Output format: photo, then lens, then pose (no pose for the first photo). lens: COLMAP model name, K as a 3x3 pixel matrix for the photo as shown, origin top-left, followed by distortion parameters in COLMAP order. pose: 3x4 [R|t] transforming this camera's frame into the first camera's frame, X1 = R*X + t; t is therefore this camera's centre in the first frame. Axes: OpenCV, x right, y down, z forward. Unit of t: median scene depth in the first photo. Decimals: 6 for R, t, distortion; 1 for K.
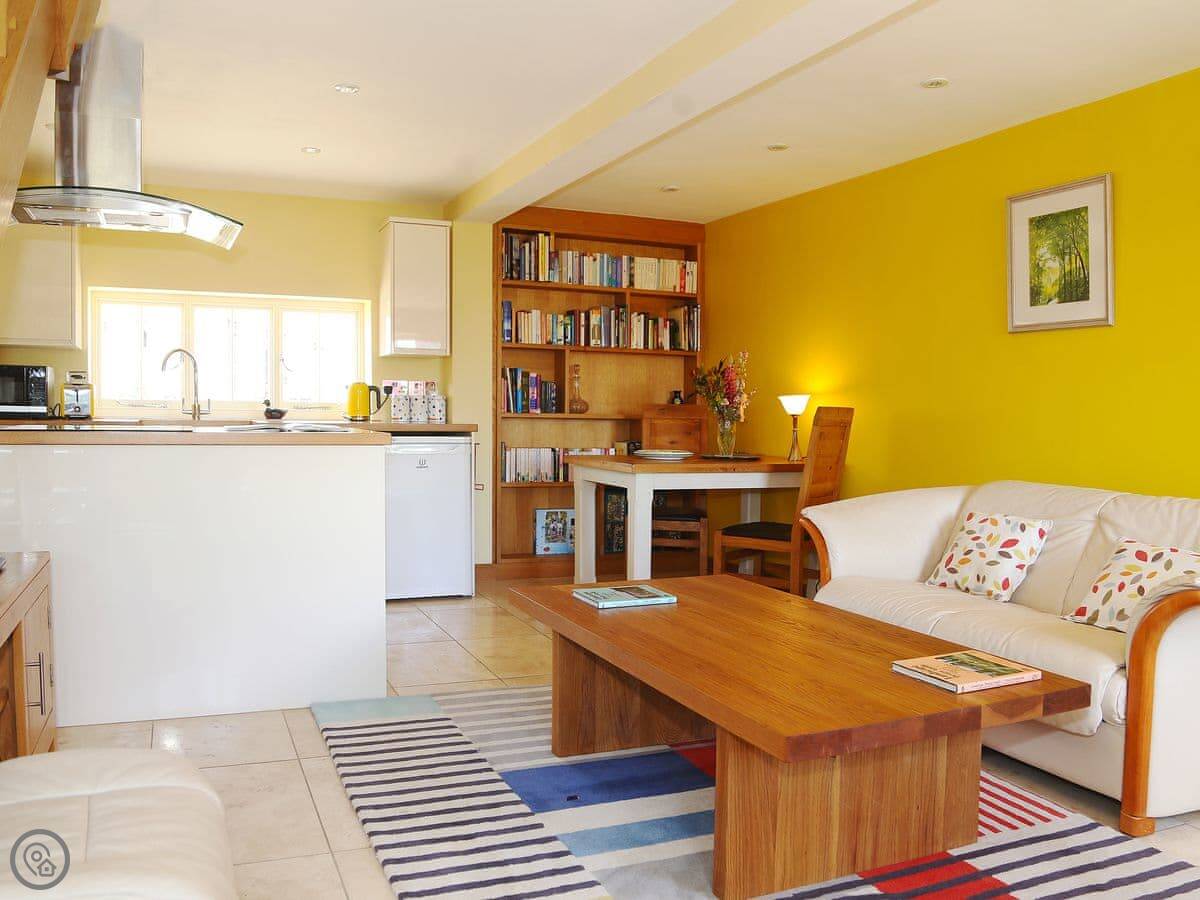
lens RADIAL K [[1006.4, 0, 602.4], [0, 1006.4, 430.2], [0, 0, 1]] dist [-0.125073, 0.007391]
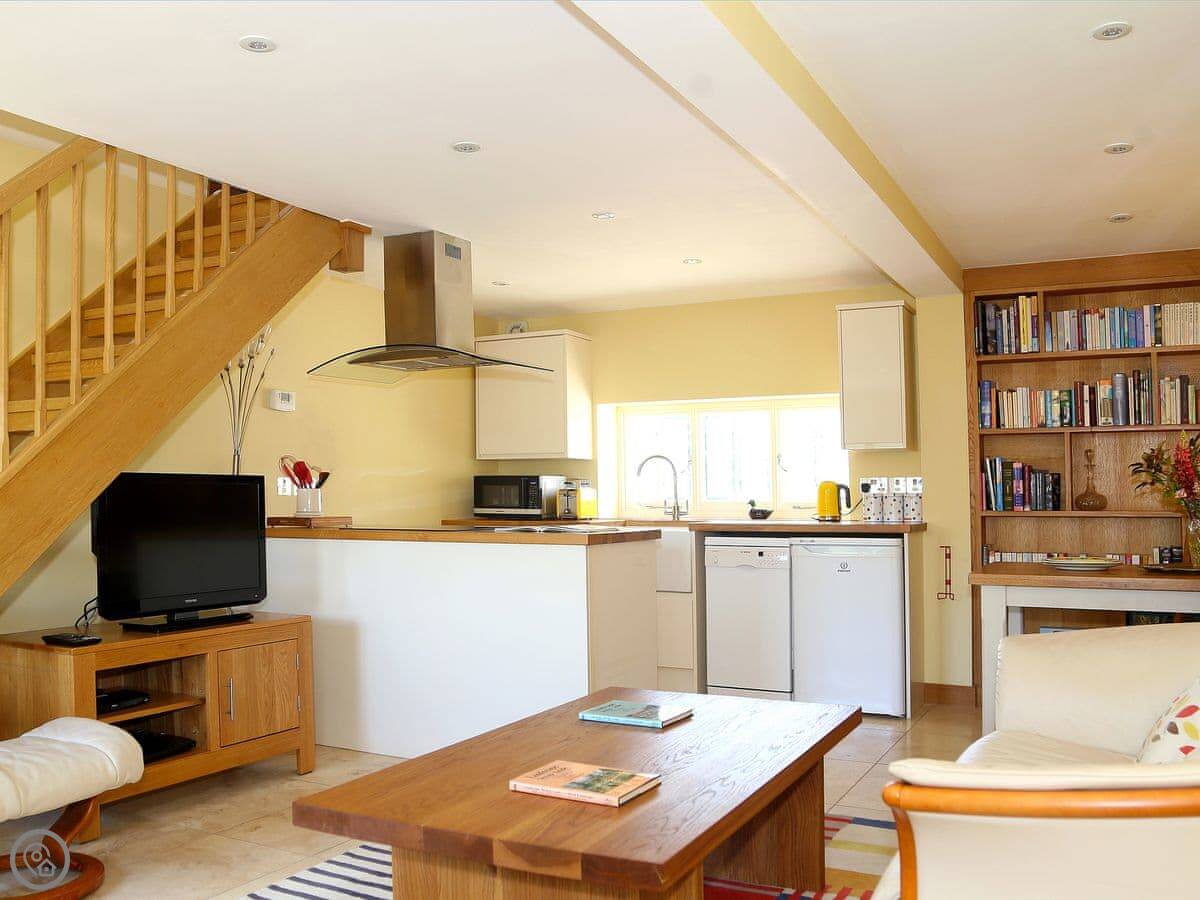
lens RADIAL K [[1133.8, 0, 599.2], [0, 1133.8, 473.3], [0, 0, 1]] dist [-0.105077, 0.015754]
pose [[0.604549, -0.034915, -0.795802, 0.459586], [-0.005623, 0.998827, -0.048094, -0.001496], [0.796548, 0.033550, 0.603644, 0.160912]]
